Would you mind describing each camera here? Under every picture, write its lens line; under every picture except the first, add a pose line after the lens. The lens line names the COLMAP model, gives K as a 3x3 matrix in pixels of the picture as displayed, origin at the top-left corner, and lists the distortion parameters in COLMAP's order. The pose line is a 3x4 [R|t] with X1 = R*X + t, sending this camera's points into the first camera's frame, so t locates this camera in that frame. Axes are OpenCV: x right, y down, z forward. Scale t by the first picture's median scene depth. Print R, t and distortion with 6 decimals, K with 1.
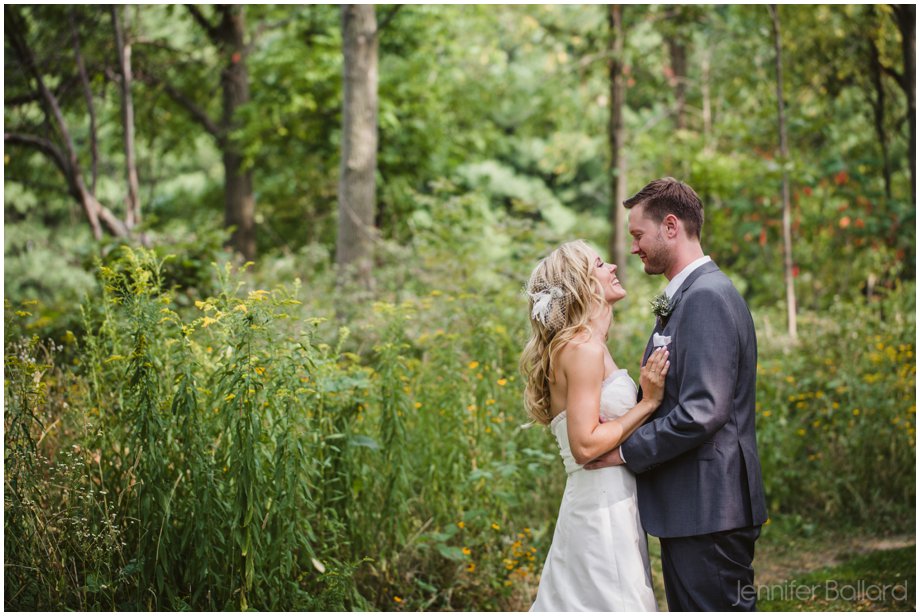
lens RADIAL K [[2717.1, 0, 460.0], [0, 2717.1, 308.0], [0, 0, 1]] dist [2.790867, -0.200229]
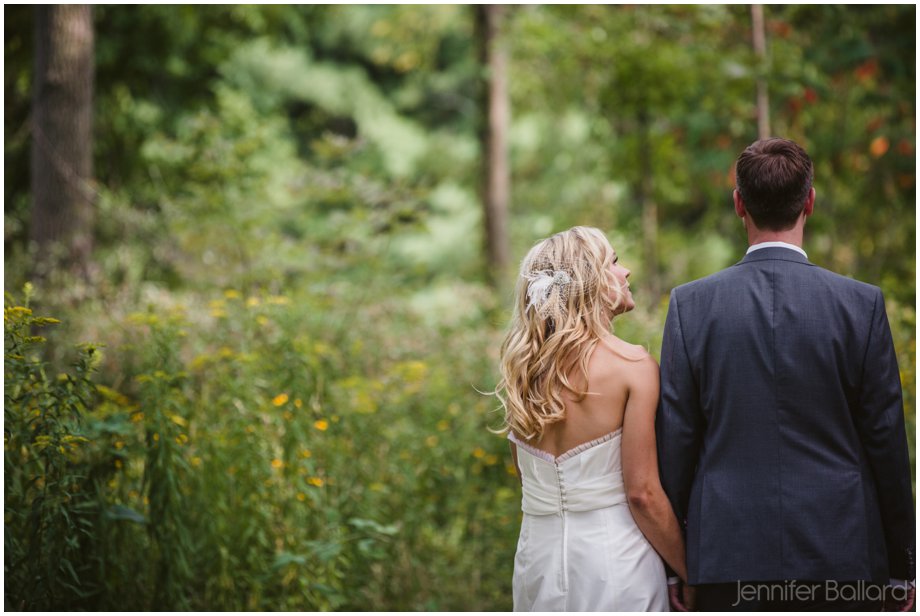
lens RADIAL K [[5344.3, 0, 460.0], [0, 5344.3, 308.0], [0, 0, 1]] dist [0.009187, 0.829104]
pose [[0.998679, -0.016997, 0.048484, -0.013728], [0.016889, 0.999854, 0.002636, -0.004981], [-0.048521, -0.001814, 0.998821, -0.335265]]
